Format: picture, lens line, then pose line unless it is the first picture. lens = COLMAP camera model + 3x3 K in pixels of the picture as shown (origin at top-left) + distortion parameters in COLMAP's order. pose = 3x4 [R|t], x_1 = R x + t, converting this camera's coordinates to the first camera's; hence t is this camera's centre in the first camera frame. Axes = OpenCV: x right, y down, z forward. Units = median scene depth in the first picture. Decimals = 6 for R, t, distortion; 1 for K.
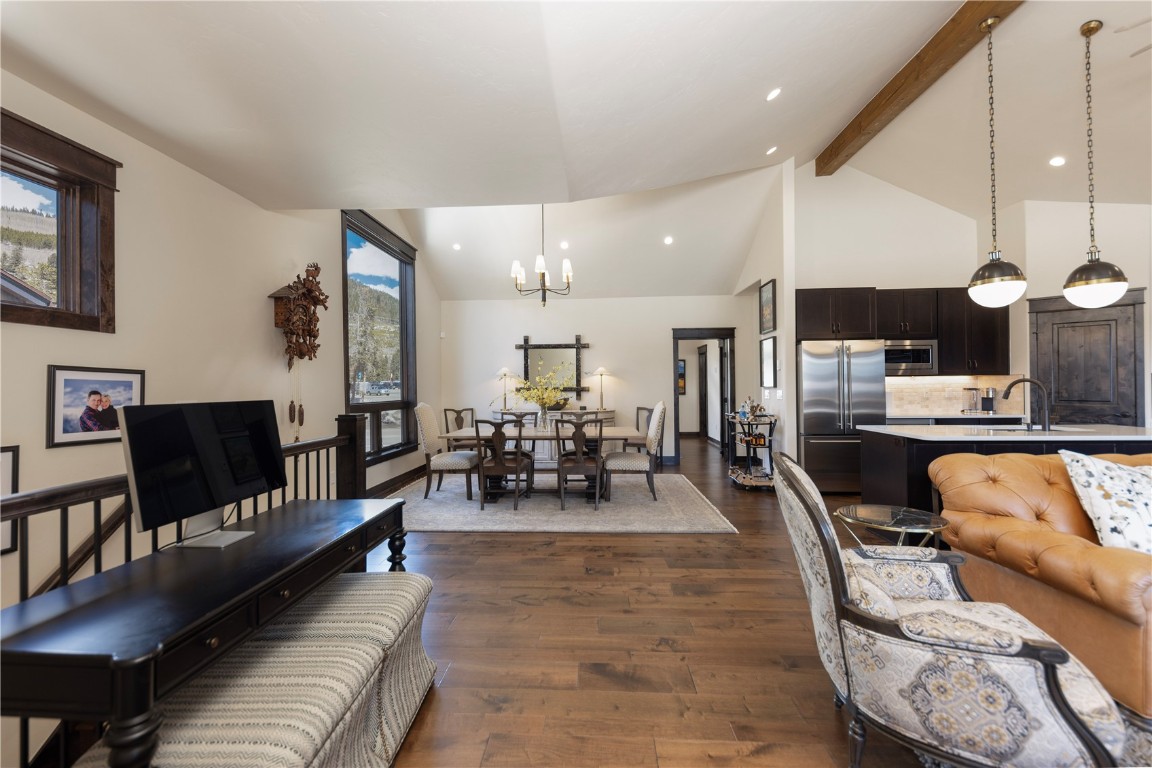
lens RADIAL K [[448.4, 0, 631.8], [0, 448.4, 382.2], [0, 0, 1]] dist [-0.000383, -0.003194]
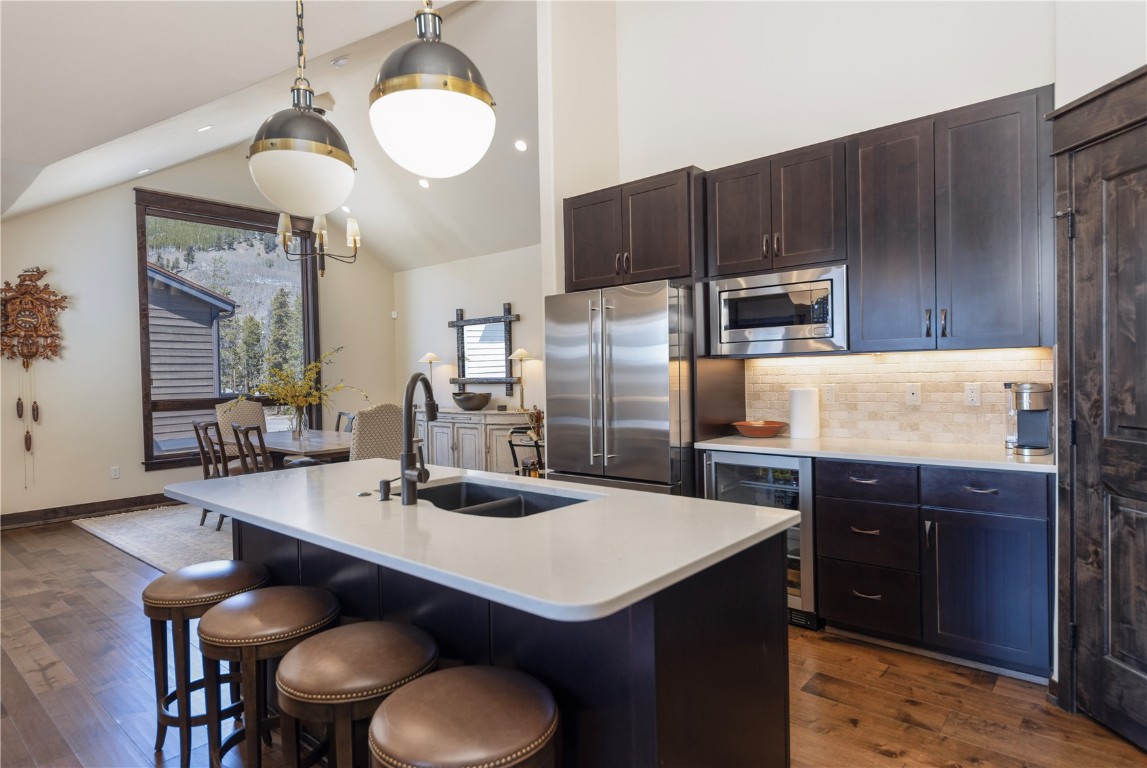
lens RADIAL K [[654.9, 0, 573.5], [0, 654.9, 384.0], [0, 0, 1]] dist [0.003455, 0.000737]
pose [[0.787918, 0.002634, -0.615774, 0.745065], [0.017697, 0.999481, 0.026920, -0.006195], [0.615525, -0.032108, 0.787463, 0.327724]]
